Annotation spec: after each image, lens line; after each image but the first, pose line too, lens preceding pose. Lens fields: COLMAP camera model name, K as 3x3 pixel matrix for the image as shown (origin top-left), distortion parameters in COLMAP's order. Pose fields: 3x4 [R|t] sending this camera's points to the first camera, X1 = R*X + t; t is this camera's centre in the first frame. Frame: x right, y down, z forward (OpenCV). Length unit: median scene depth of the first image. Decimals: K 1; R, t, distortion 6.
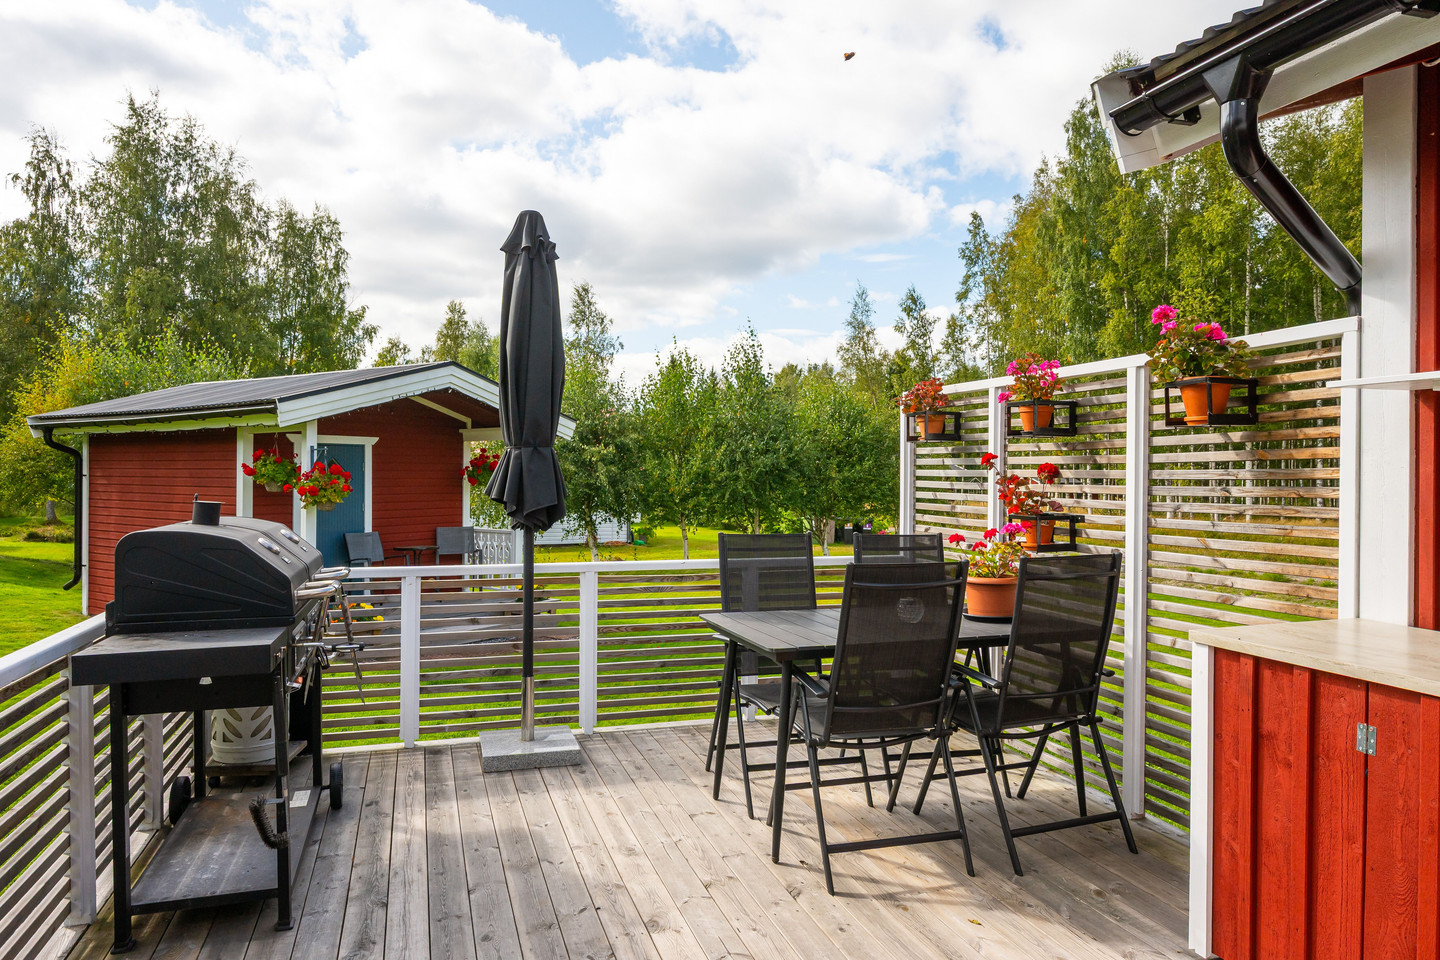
lens RADIAL K [[940.2, 0, 720.0], [0, 940.2, 480.0], [0, 0, 1]] dist [-0.003932, -0.004599]
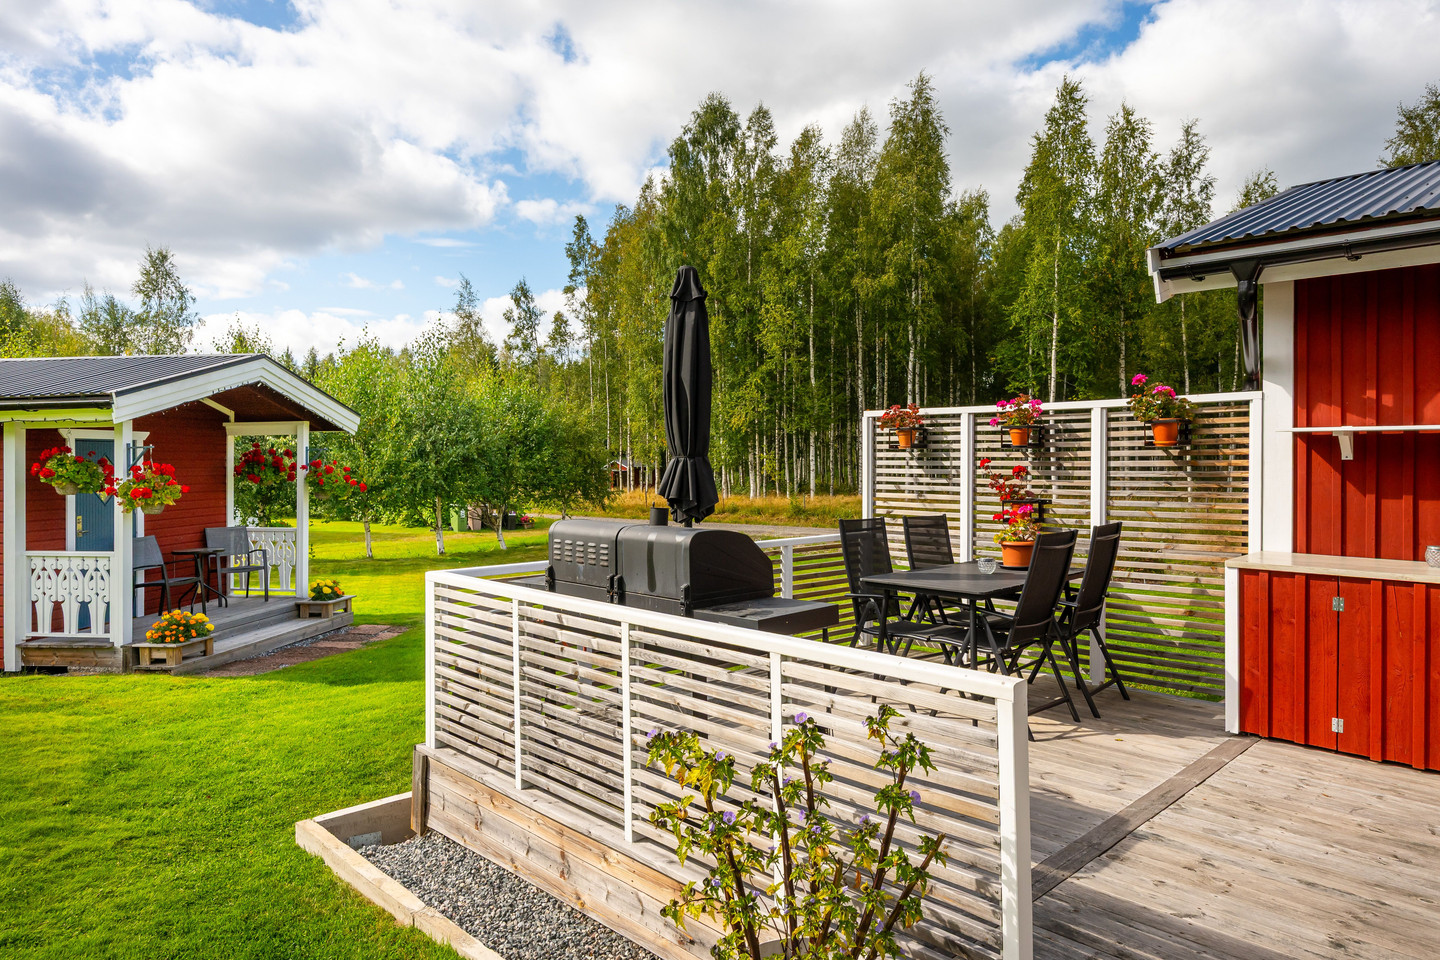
lens RADIAL K [[907.5, 0, 720.0], [0, 907.5, 480.0], [0, 0, 1]] dist [-0.043581, 0.038329]
pose [[0.897328, -0.018222, 0.440988, -0.226420], [0.010561, 0.999748, 0.019821, -0.008872], [-0.441238, -0.013129, 0.897294, -0.029644]]
